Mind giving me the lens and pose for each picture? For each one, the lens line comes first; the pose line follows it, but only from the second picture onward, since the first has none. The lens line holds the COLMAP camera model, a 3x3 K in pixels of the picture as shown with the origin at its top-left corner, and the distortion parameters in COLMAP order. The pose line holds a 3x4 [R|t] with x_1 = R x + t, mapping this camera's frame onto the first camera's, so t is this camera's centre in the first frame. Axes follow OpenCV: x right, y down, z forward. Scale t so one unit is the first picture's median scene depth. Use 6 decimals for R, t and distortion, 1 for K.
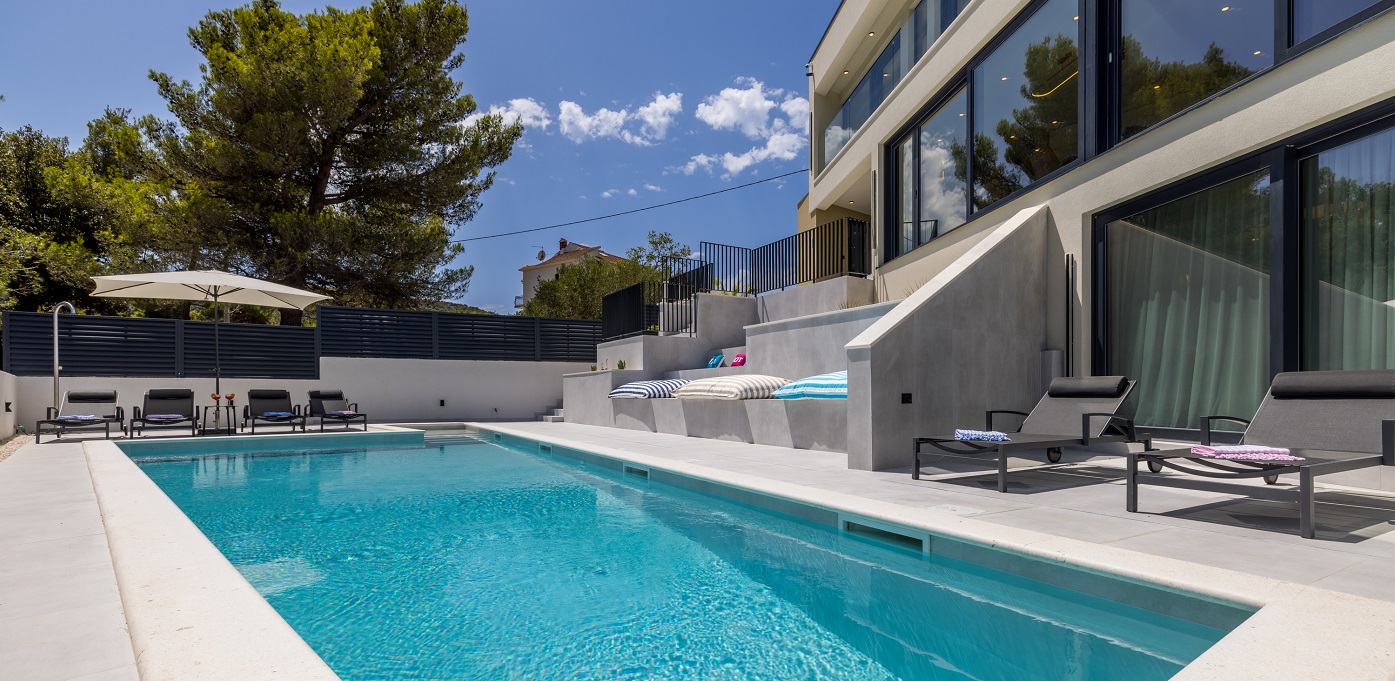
lens RADIAL K [[610.1, 0, 694.1], [0, 610.1, 396.6], [0, 0, 1]] dist [0.000909, 0.000156]
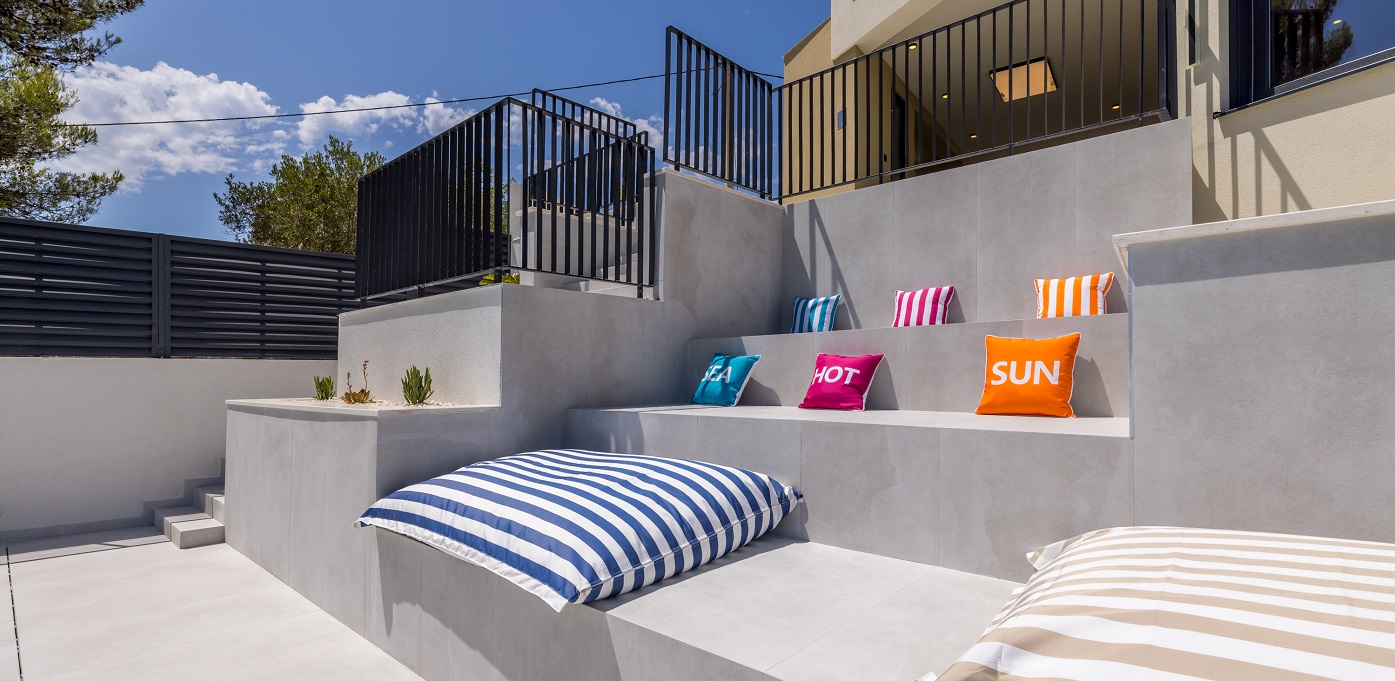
lens RADIAL K [[642.7, 0, 696.5], [0, 642.7, 369.9], [0, 0, 1]] dist [0.001741, 0.000651]
pose [[0.953506, 0.002133, 0.301367, -0.082286], [0.001896, 0.999913, -0.013075, -0.053672], [-0.301368, 0.013039, 0.953419, 0.651620]]
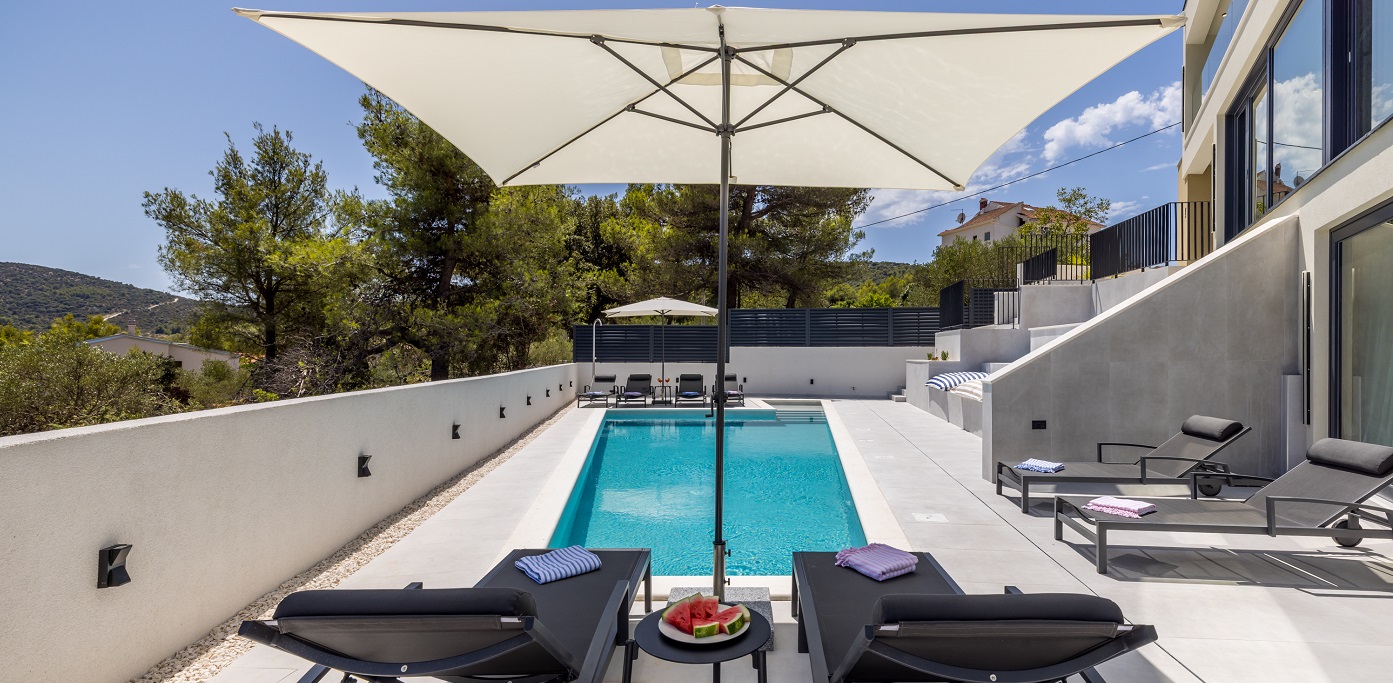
lens RADIAL K [[621.5, 0, 737.5], [0, 621.5, 347.8], [0, 0, 1]] dist [-0.000829, -0.000061]
pose [[0.809199, -0.001004, -0.587533, 0.234328], [-0.004797, 0.999954, -0.008316, -0.053361], [0.587515, 0.009548, 0.809157, -0.128435]]
